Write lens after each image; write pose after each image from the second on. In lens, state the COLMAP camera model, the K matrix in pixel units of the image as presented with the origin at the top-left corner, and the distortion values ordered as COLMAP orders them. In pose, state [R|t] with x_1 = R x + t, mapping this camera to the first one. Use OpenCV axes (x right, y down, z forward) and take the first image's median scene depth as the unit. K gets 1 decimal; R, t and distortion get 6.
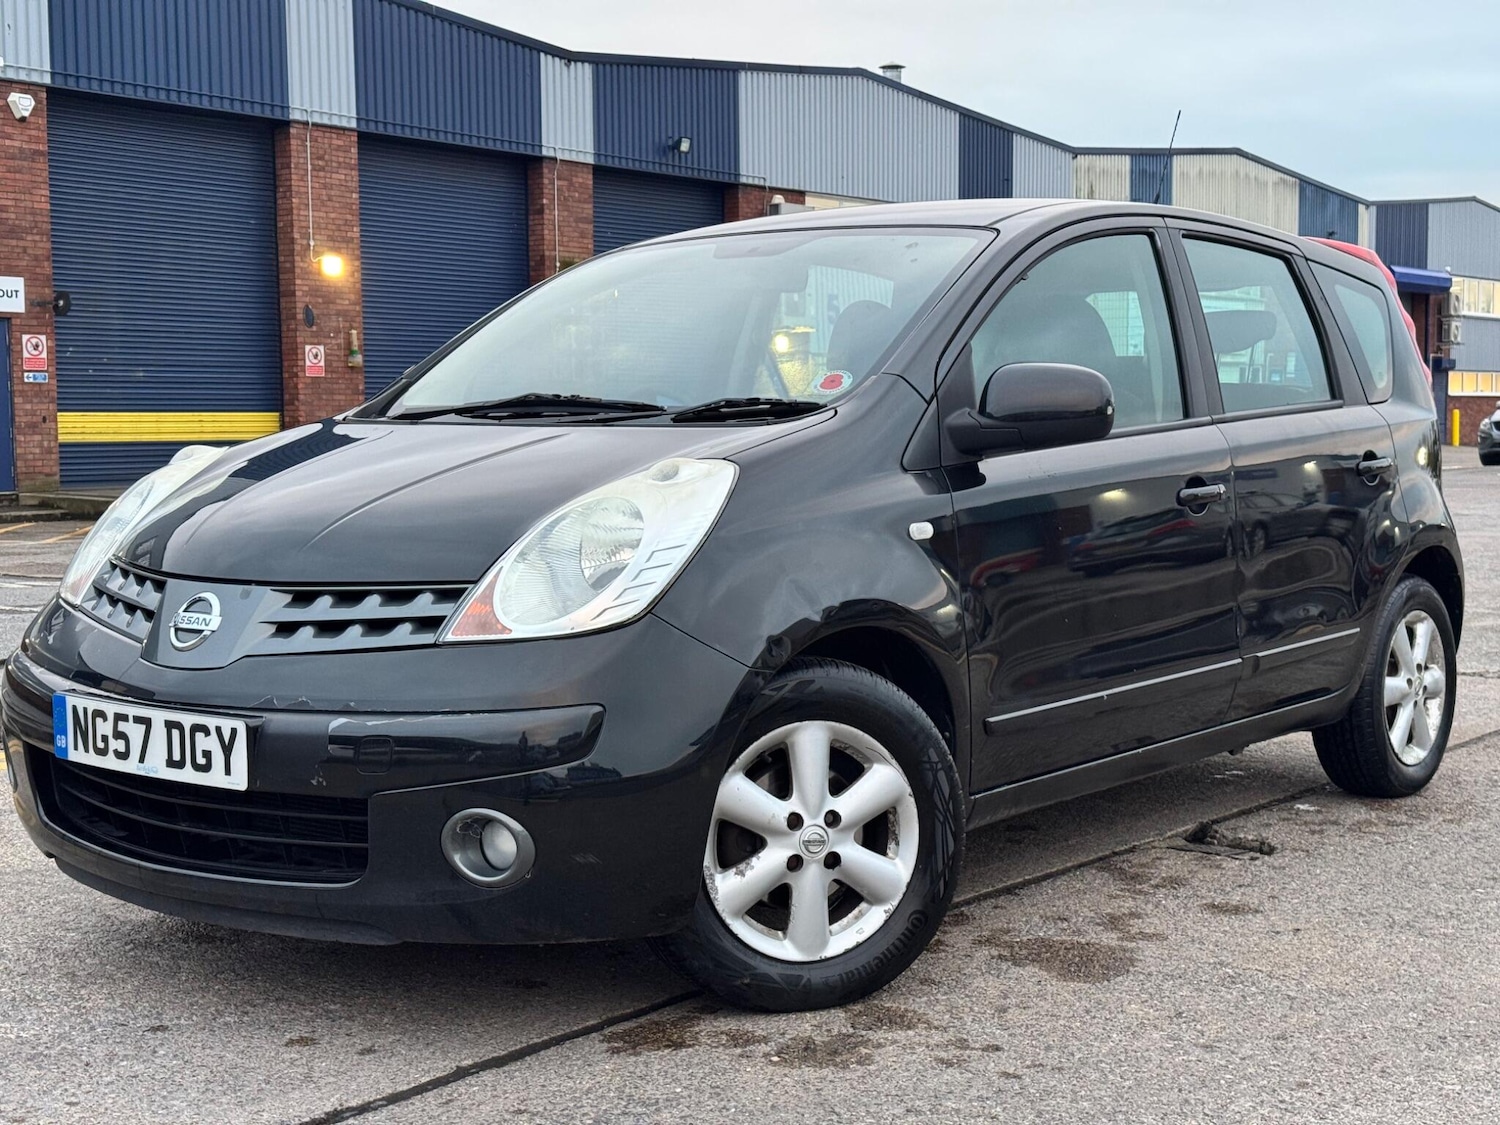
lens RADIAL K [[2094.3, 0, 741.4], [0, 2094.3, 573.3], [0, 0, 1]] dist [0.109279, 0.000000]
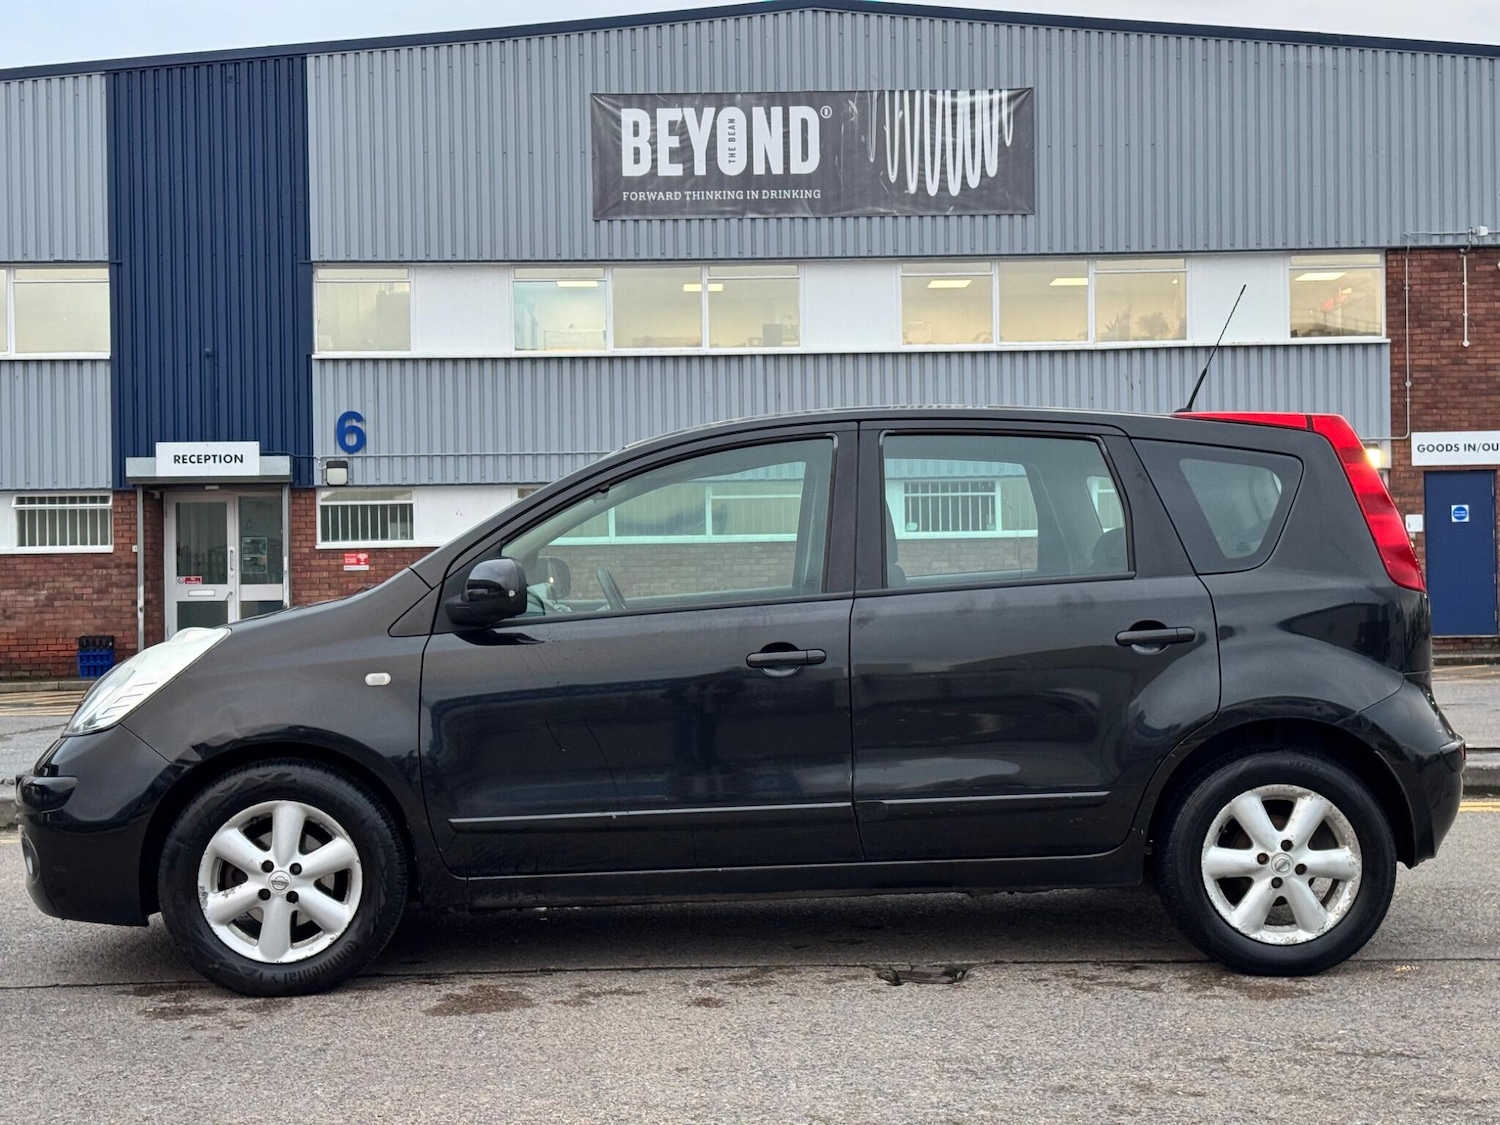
lens RADIAL K [[2094.3, 0, 739.6], [0, 2094.3, 557.0], [0, 0, 1]] dist [0.109279, 0.000000]
pose [[0.654988, -0.009553, -0.755579, 0.203043], [-0.045262, 0.997629, -0.051849, -0.005950], [0.754283, 0.068159, 0.653002, 0.036187]]
